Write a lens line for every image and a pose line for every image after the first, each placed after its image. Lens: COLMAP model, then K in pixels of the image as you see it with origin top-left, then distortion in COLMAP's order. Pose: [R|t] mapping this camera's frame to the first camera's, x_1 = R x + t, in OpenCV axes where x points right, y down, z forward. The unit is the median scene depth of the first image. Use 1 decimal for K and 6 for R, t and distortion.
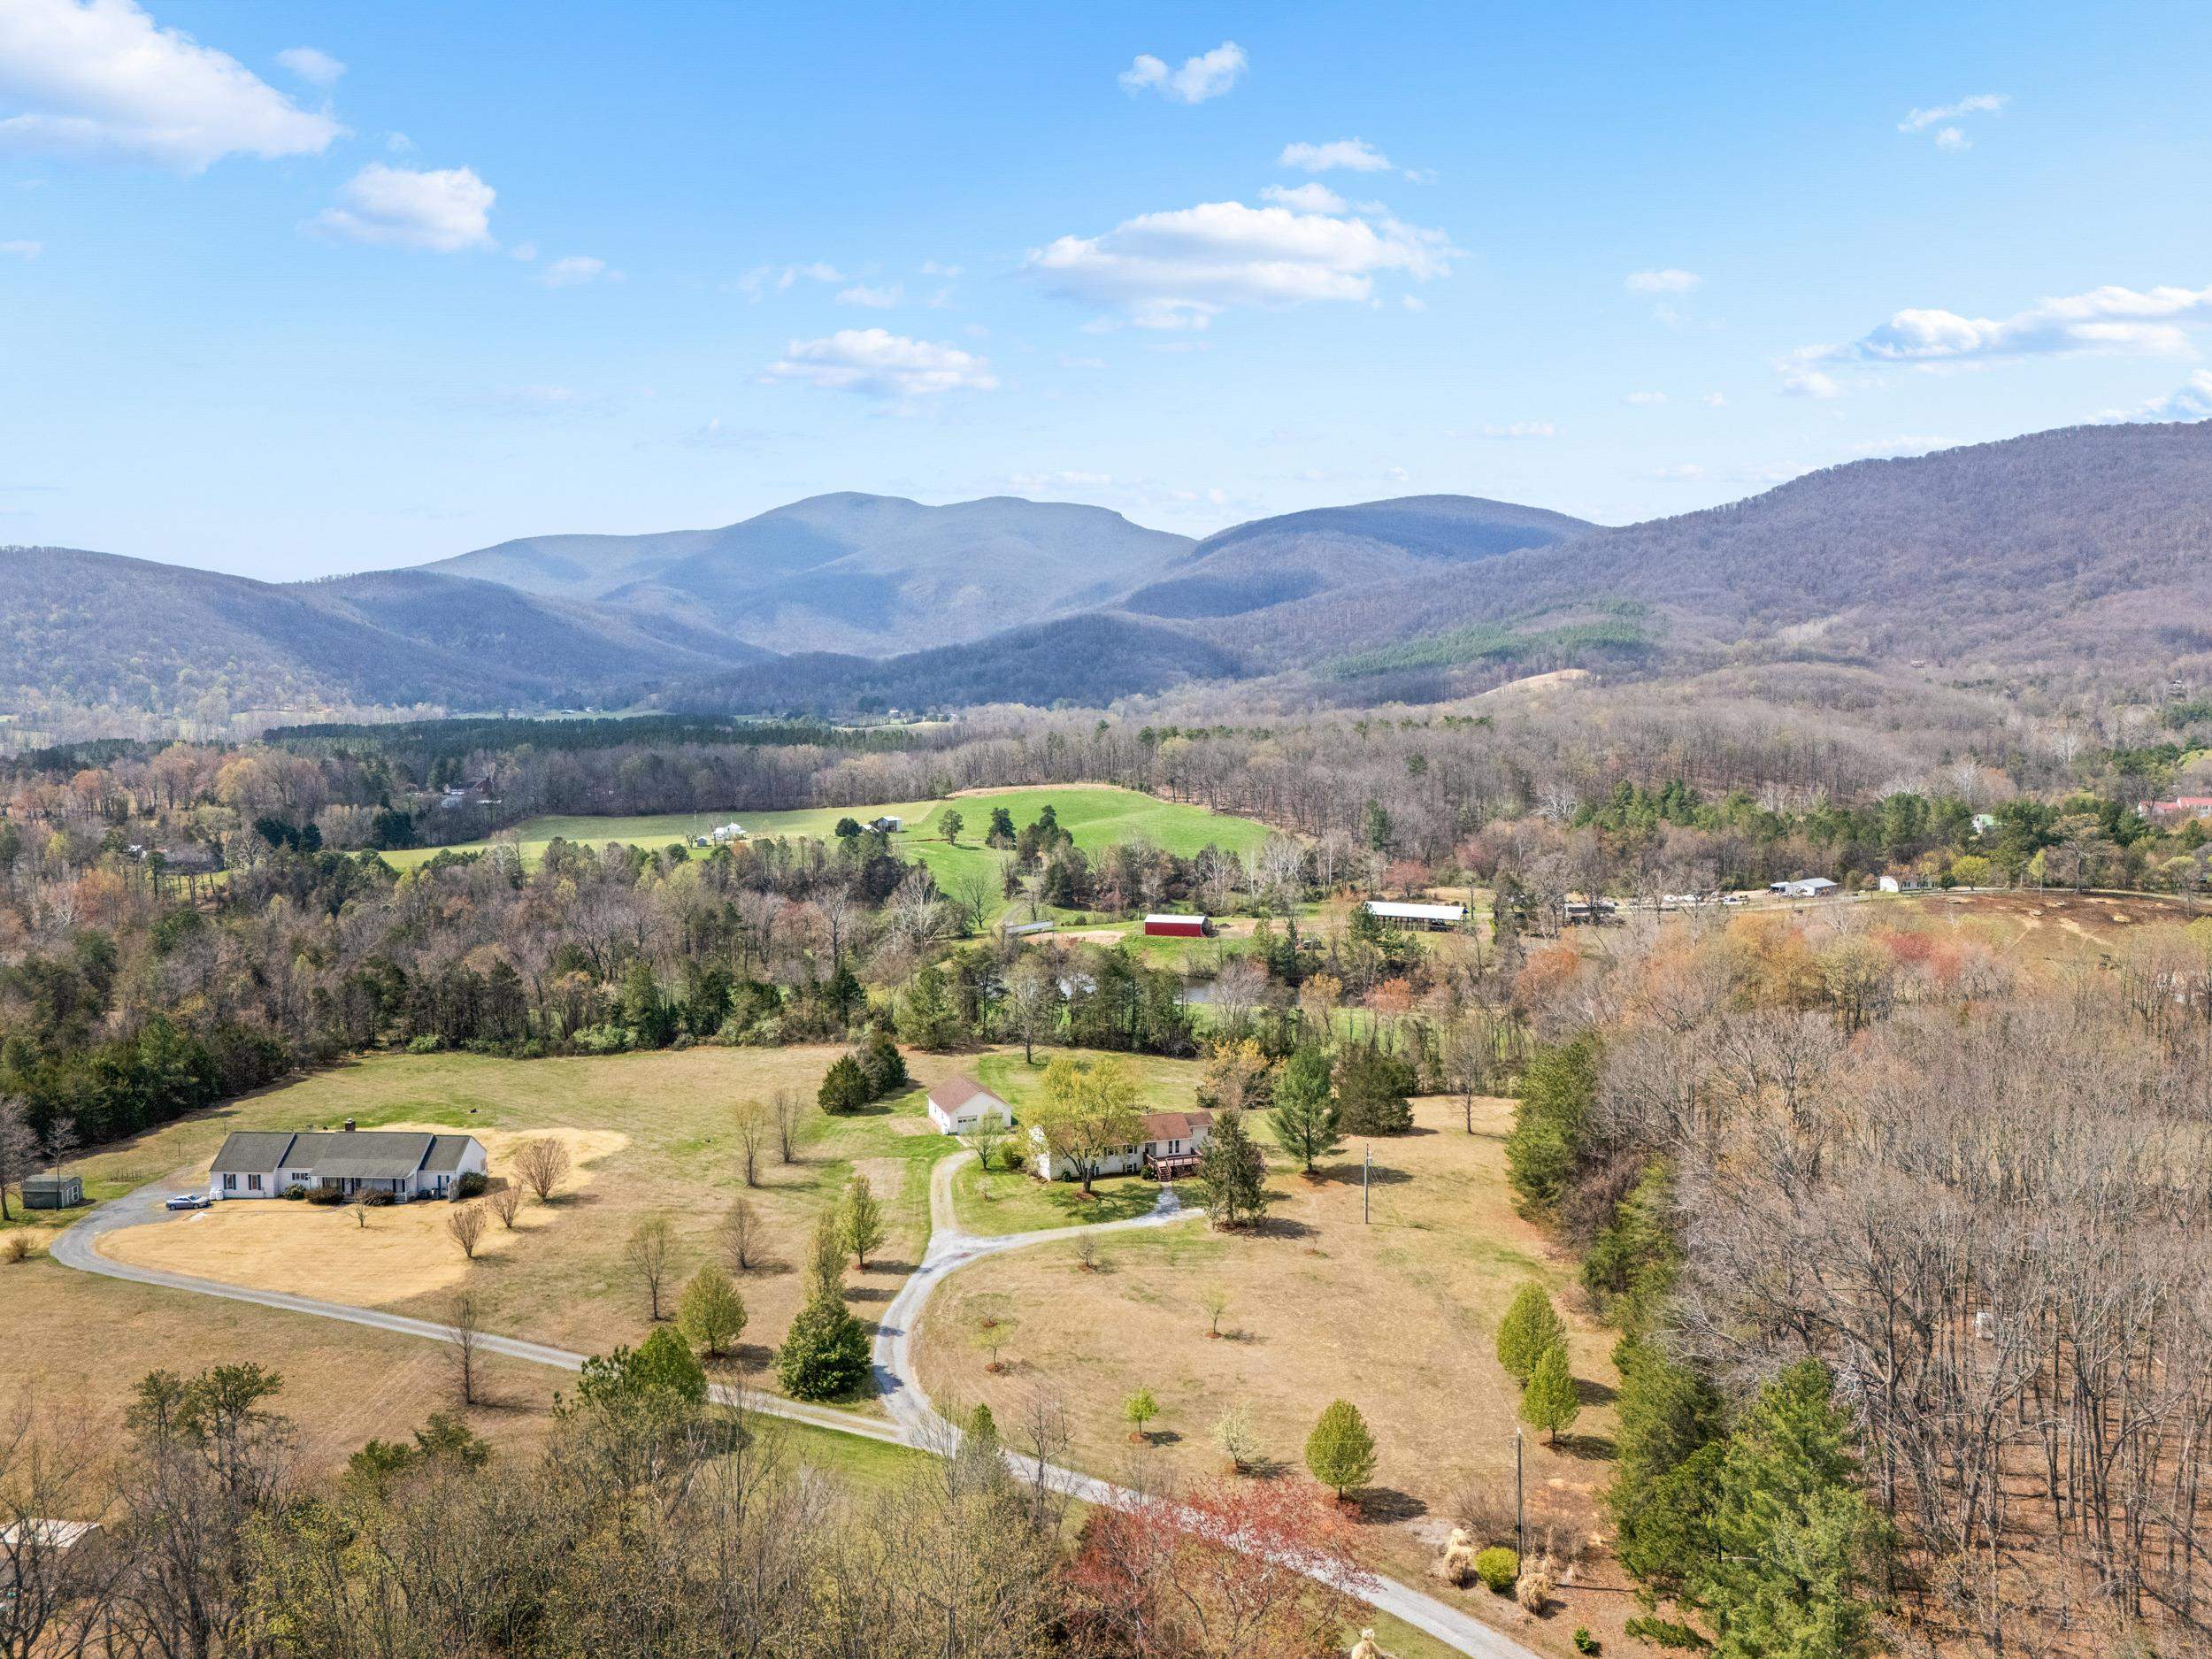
lens RADIAL K [[1669.7, 0, 1107.8], [0, 1669.7, 818.0], [0, 0, 1]] dist [0.083258, -0.084001]
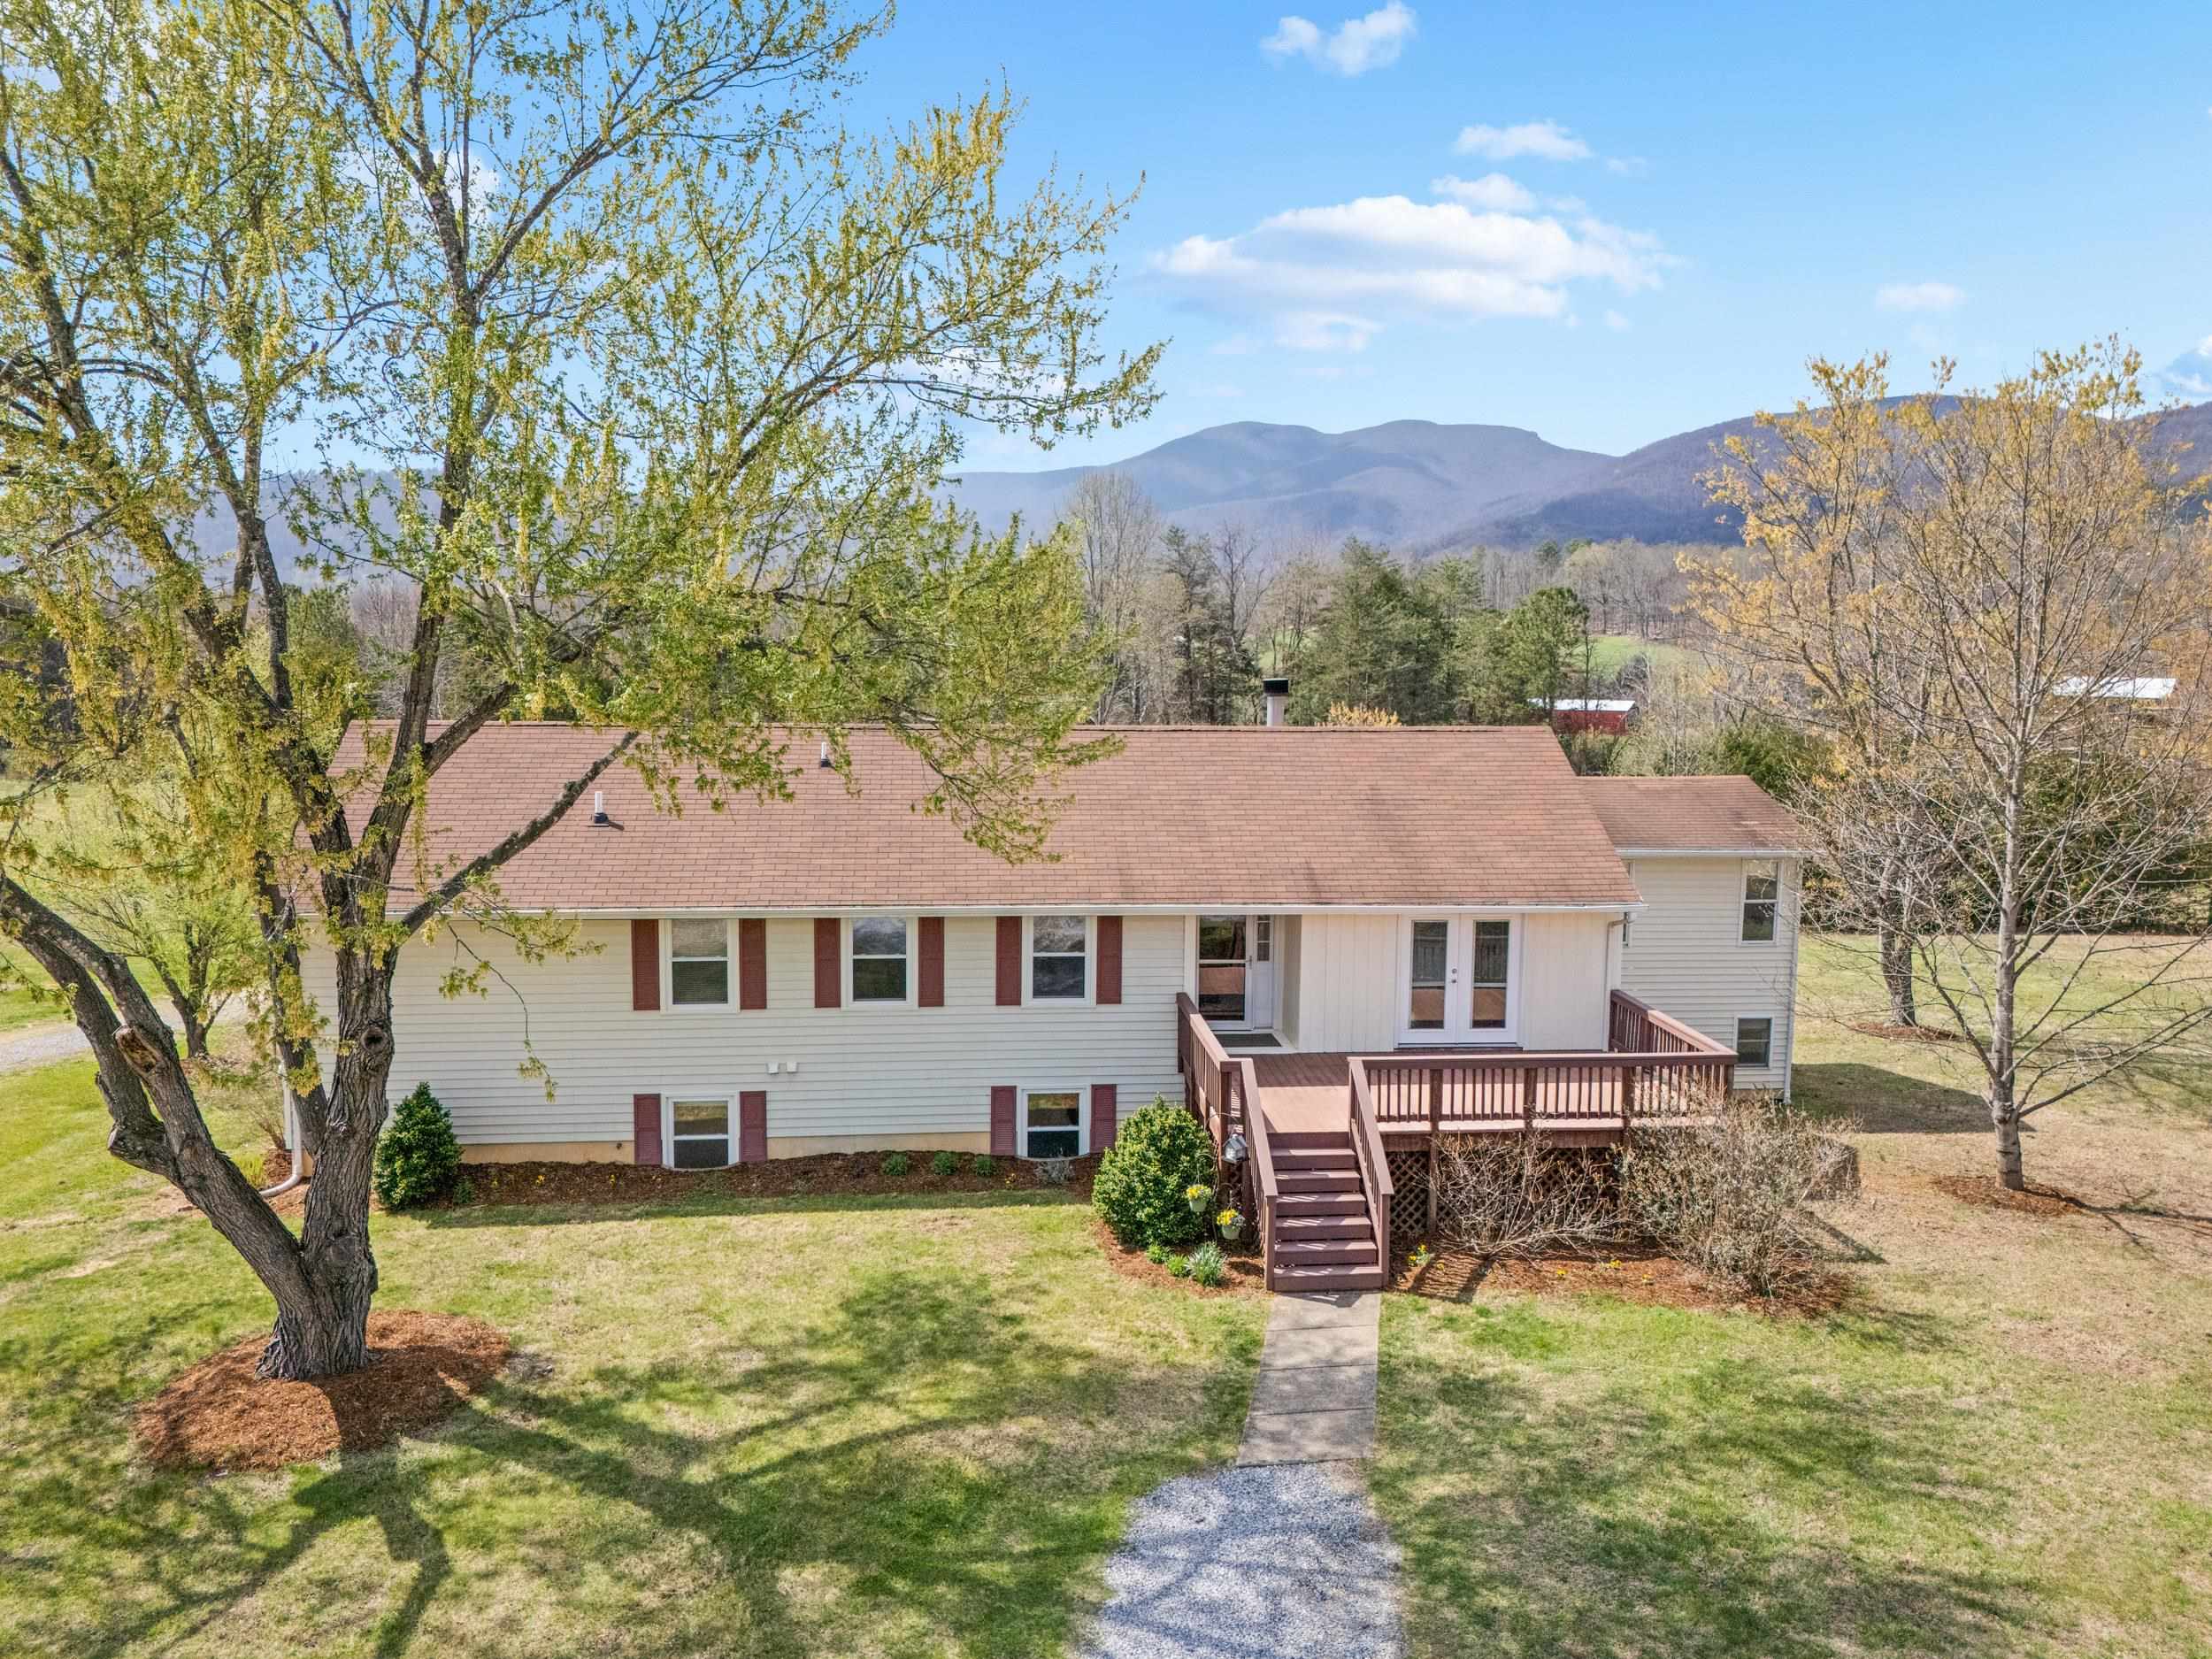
lens RADIAL K [[1692.3, 0, 1107.1], [0, 1692.3, 837.0], [0, 0, 1]] dist [0.083936, -0.081439]
pose [[0.973440, 0.037737, -0.225811, 0.018160], [-0.029144, 0.998723, 0.041267, 0.078980], [0.227080, -0.033590, 0.973297, 0.380508]]
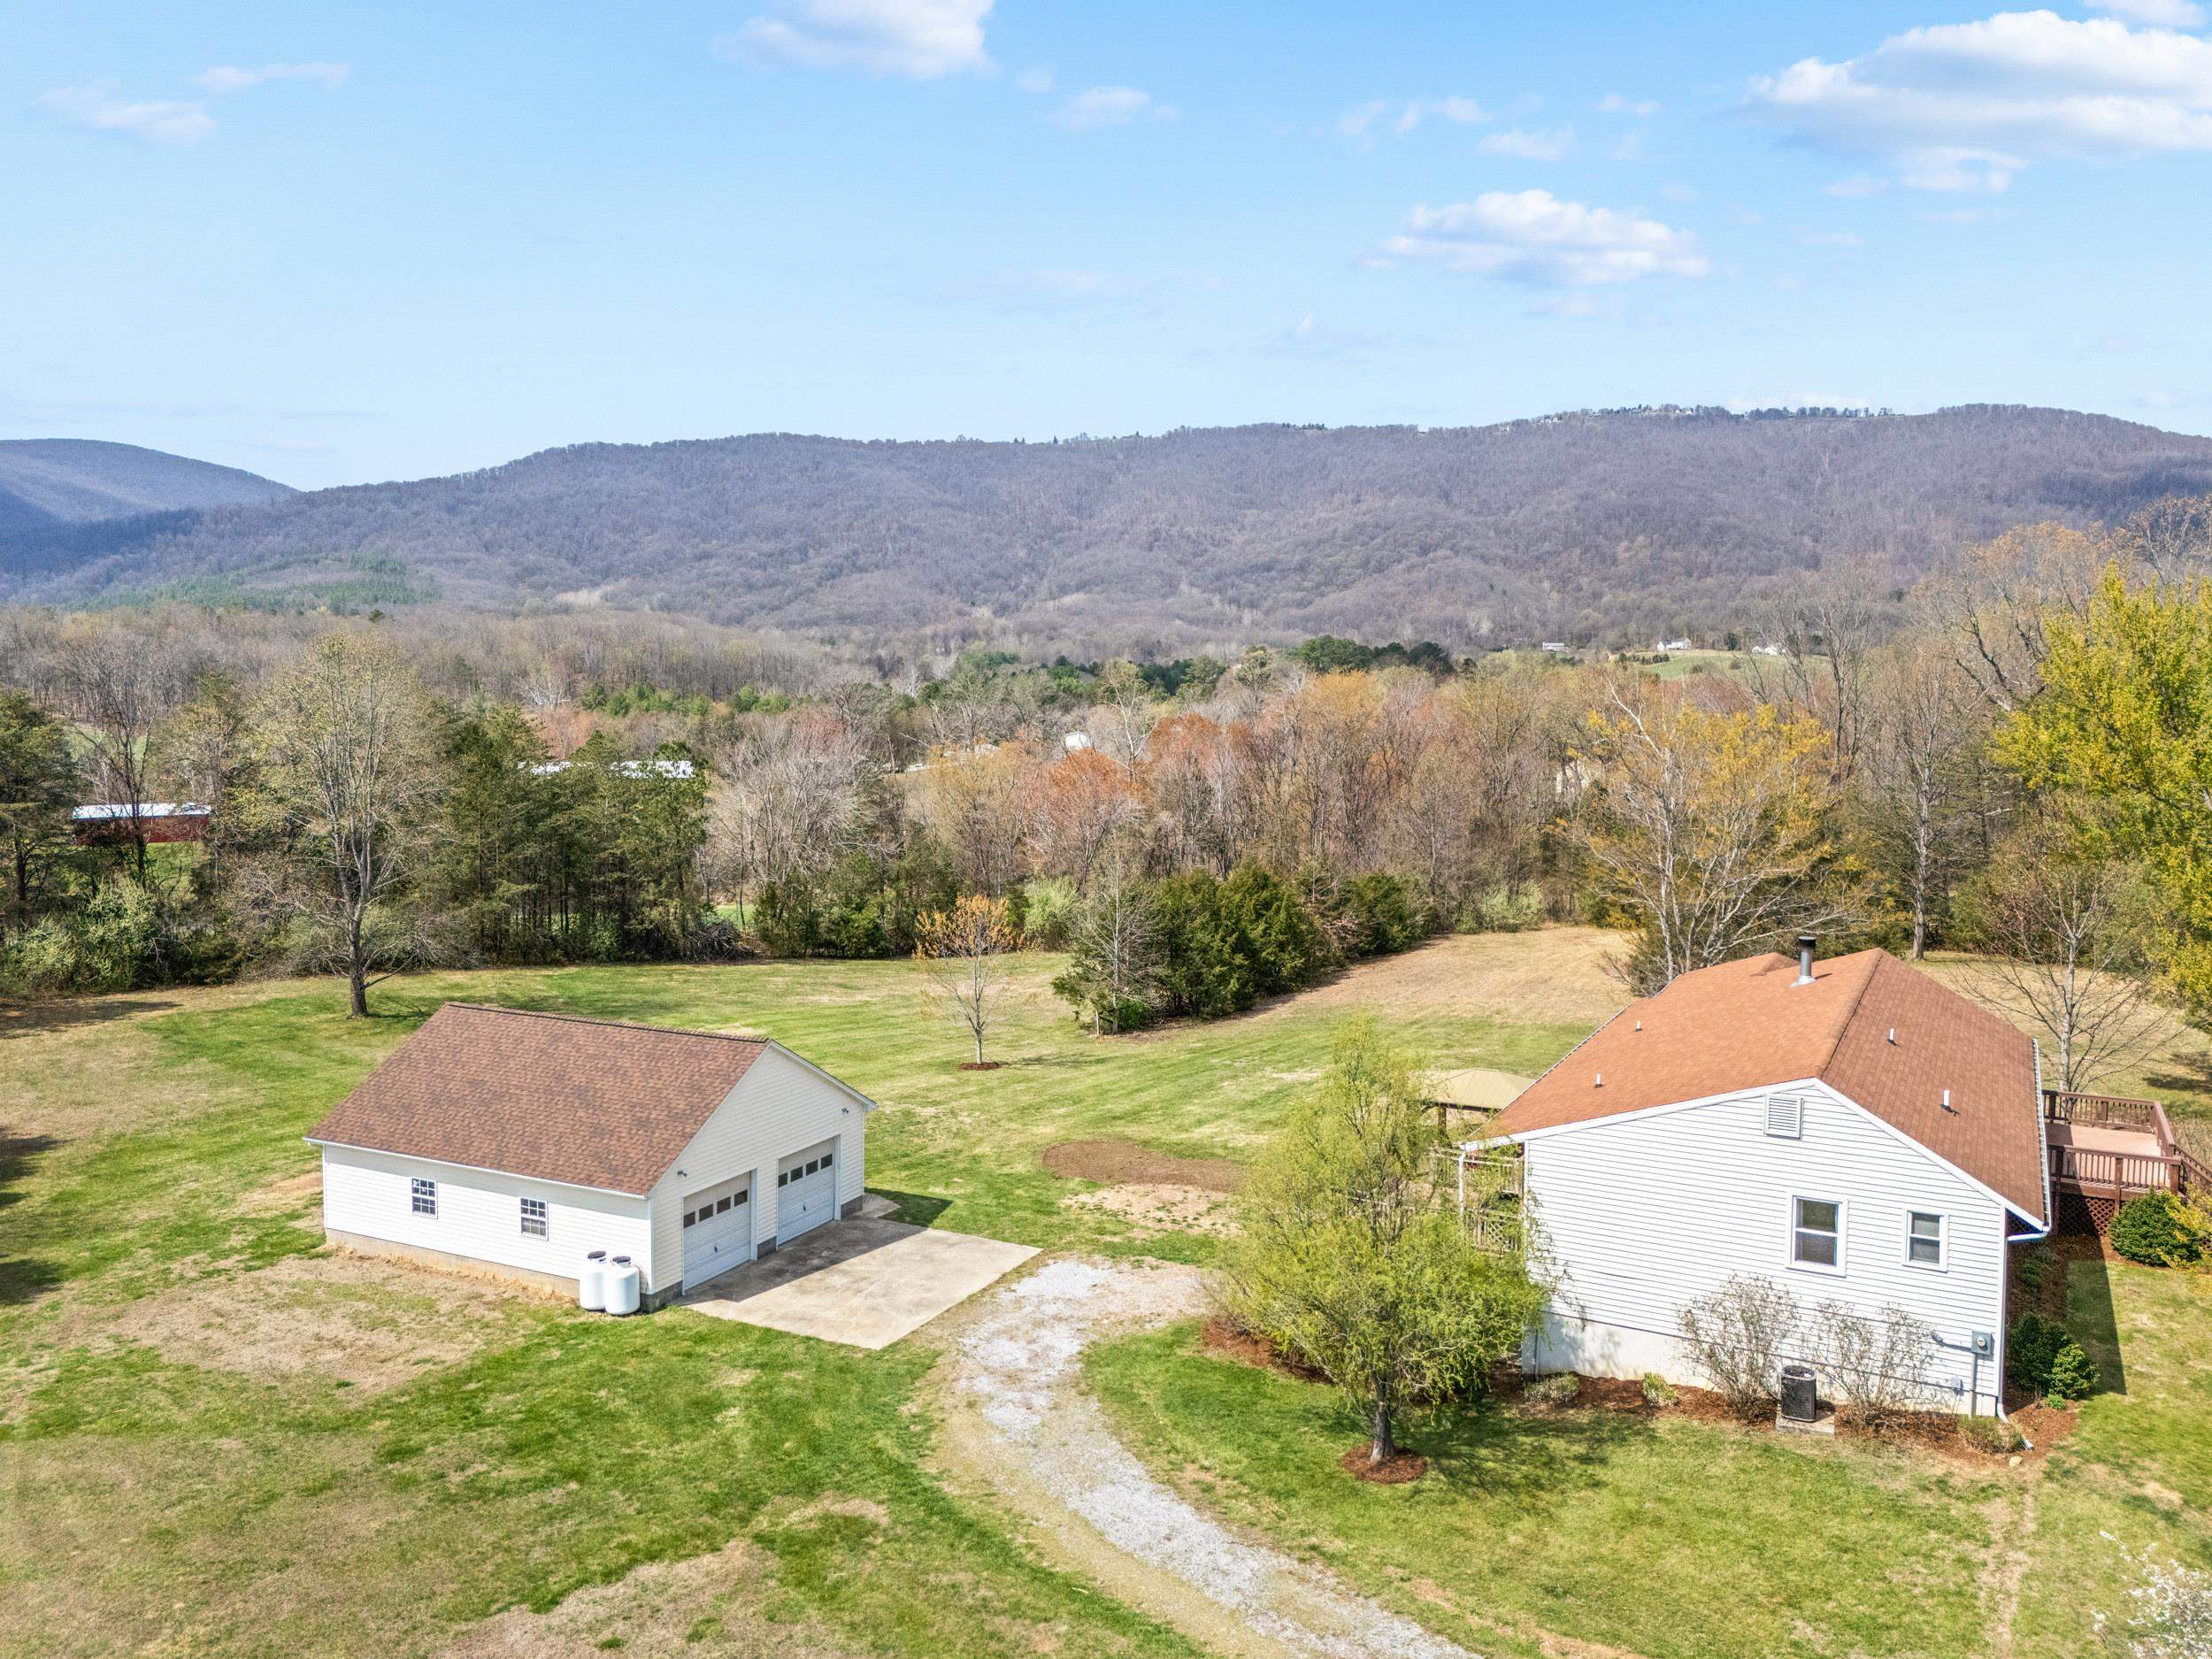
lens RADIAL K [[1657.0, 0, 1106.0], [0, 1657.0, 829.5], [0, 0, 1]] dist [0.066660, -0.061466]
pose [[0.733936, -0.055732, 0.676928, -0.082443], [0.055135, 0.998227, 0.022407, 0.065291], [-0.676977, 0.020877, 0.735708, 0.396397]]
